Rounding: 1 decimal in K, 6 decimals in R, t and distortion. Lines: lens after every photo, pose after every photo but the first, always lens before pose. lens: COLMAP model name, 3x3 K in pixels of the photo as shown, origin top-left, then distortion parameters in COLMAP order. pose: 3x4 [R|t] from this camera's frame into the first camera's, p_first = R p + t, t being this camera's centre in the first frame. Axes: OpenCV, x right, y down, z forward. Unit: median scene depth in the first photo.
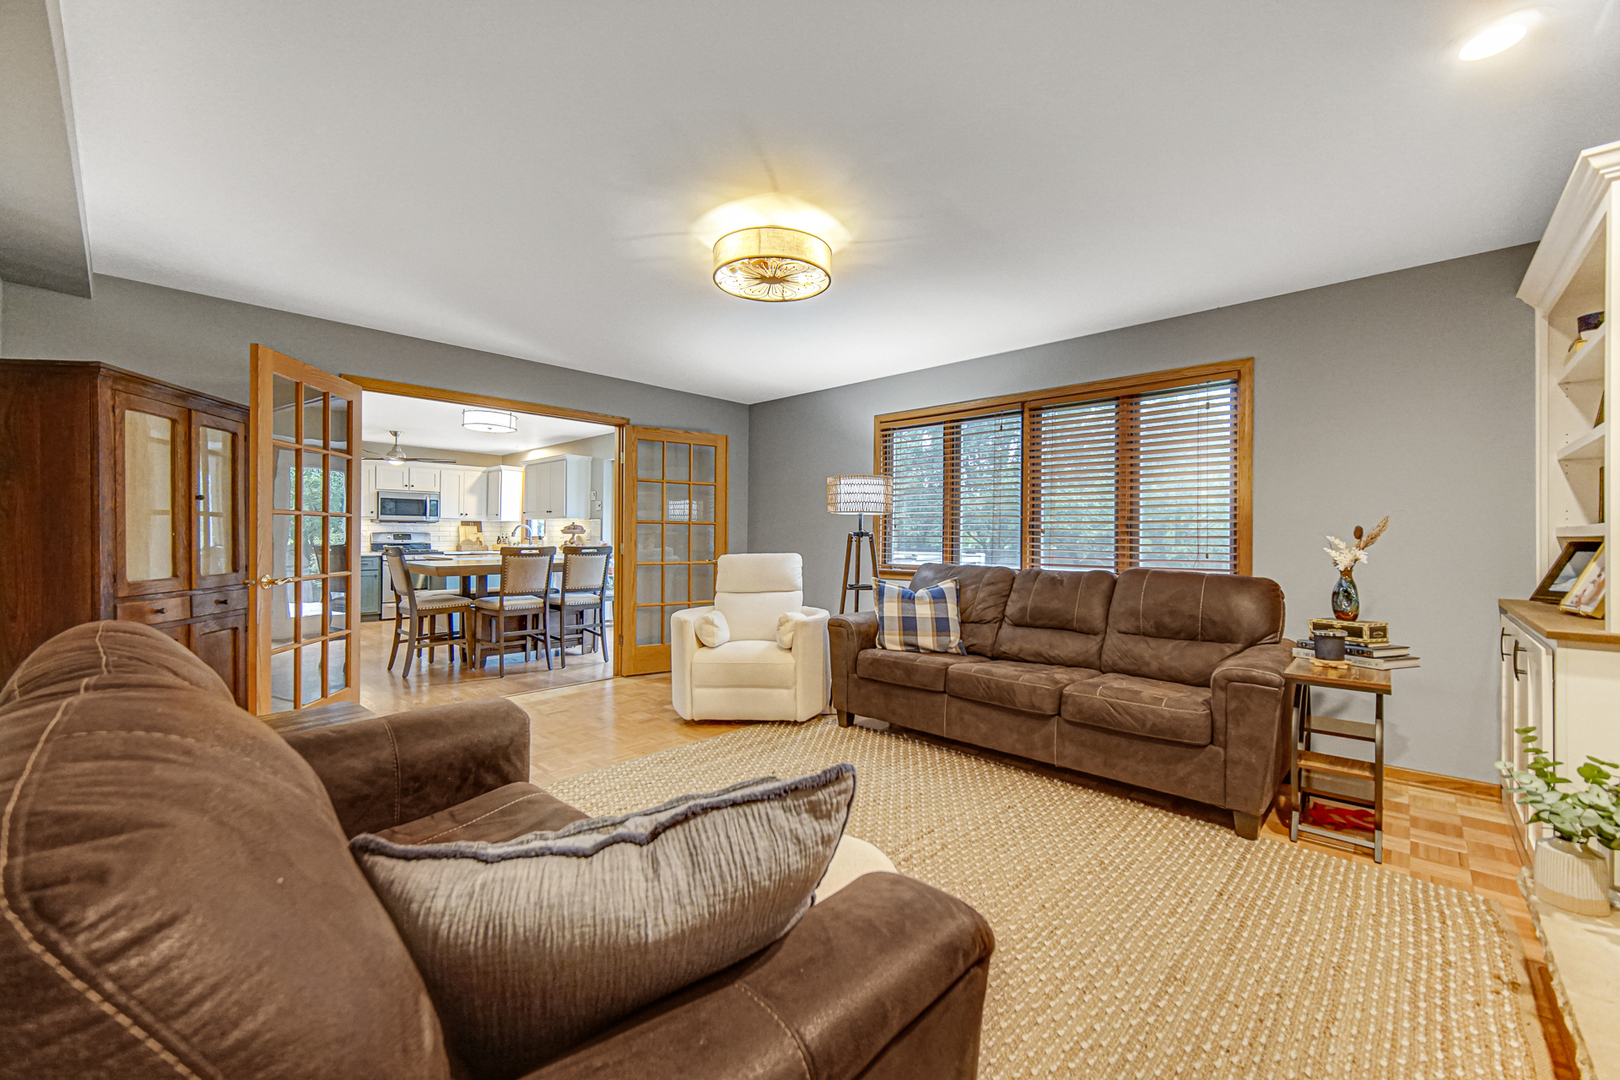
lens RADIAL K [[643.7, 0, 813.5], [0, 643.7, 535.9], [0, 0, 1]] dist [-0.008237, 0.000282]
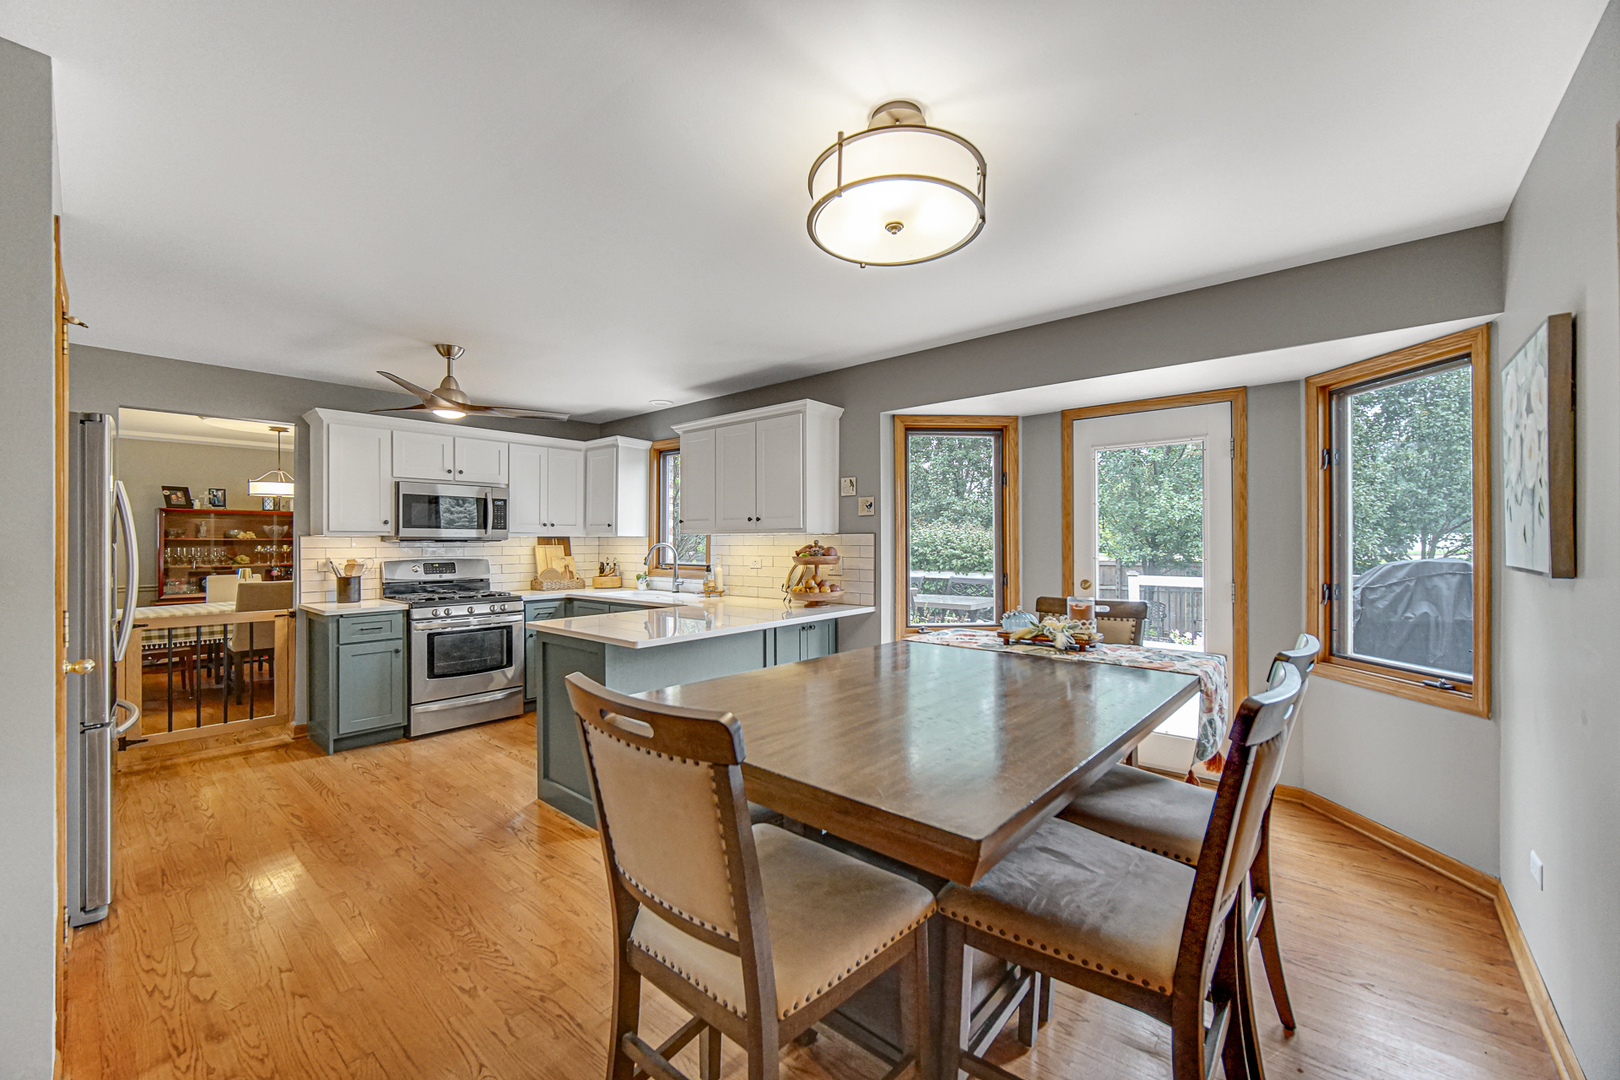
lens RADIAL K [[643.7, 0, 810.1], [0, 643.7, 540.5], [0, 0, 1]] dist [-0.008237, 0.000282]
pose [[0.999464, -0.013506, 0.029813, -0.341835], [0.013523, 0.999909, -0.000361, -0.017081], [-0.029805, 0.000764, 0.999555, 0.447697]]
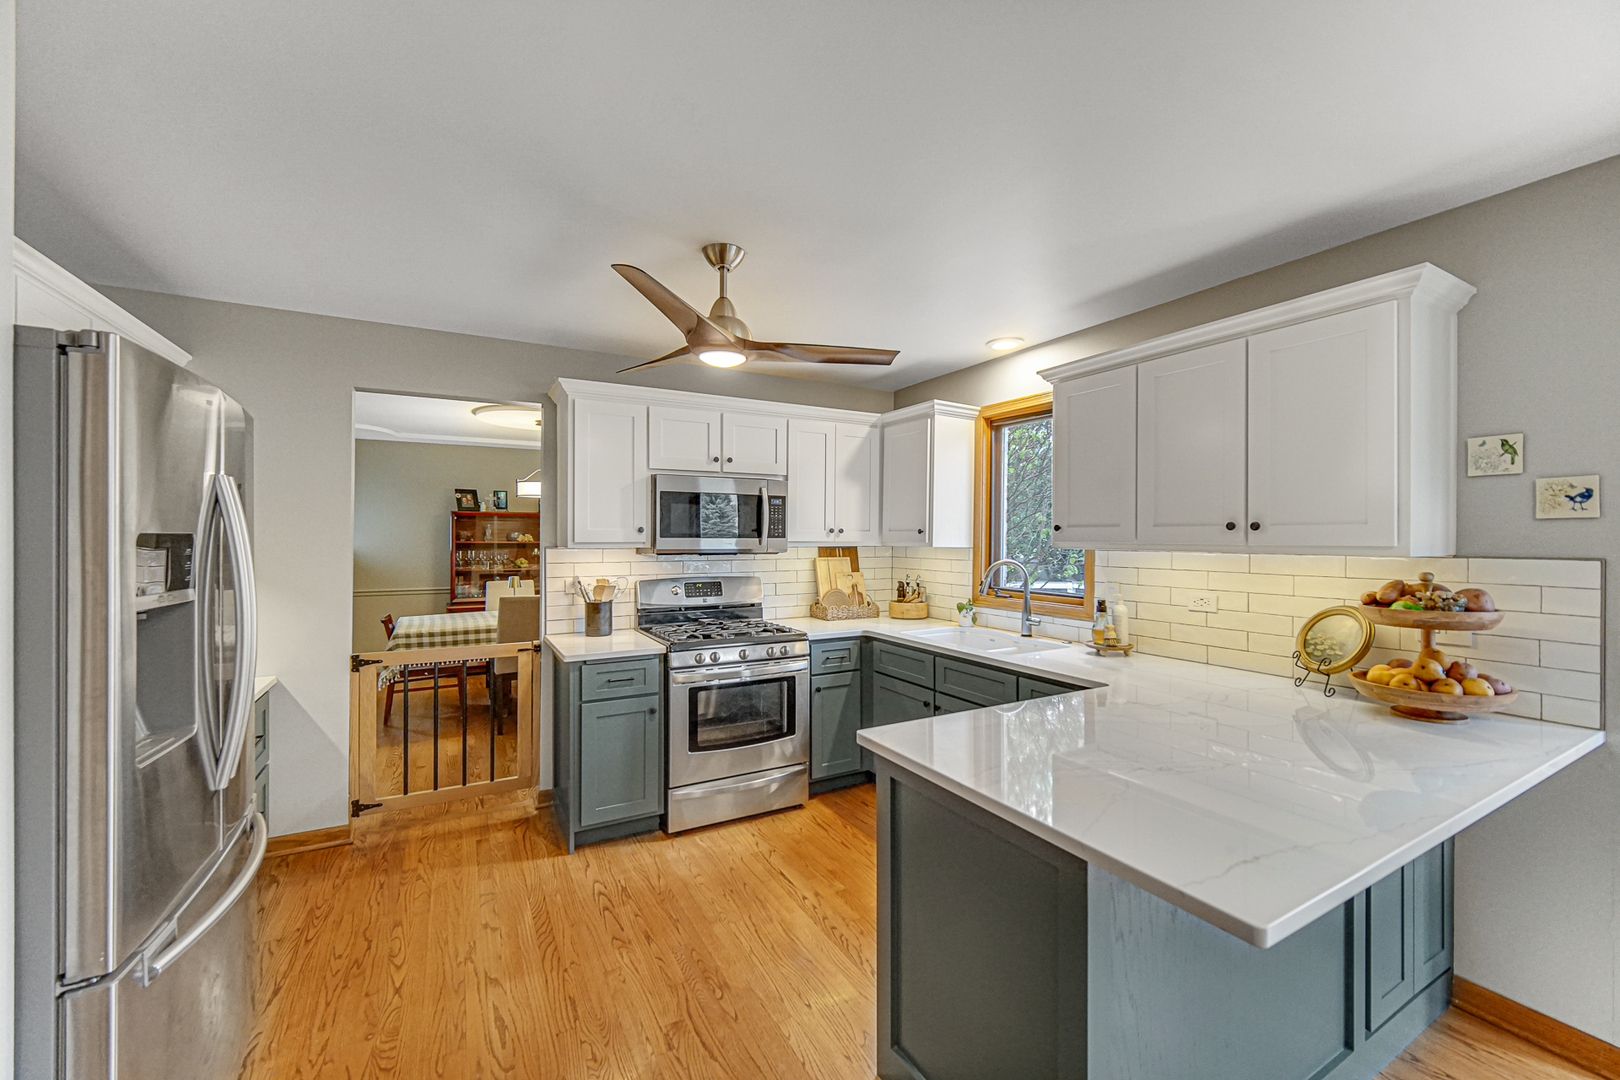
lens RADIAL K [[643.7, 0, 799.3], [0, 643.7, 531.1], [0, 0, 1]] dist [-0.008237, 0.000282]
pose [[0.944486, -0.012248, -0.328323, -0.442775], [0.009501, 0.999905, -0.009972, -0.030068], [0.328414, 0.006299, 0.944513, 0.626307]]
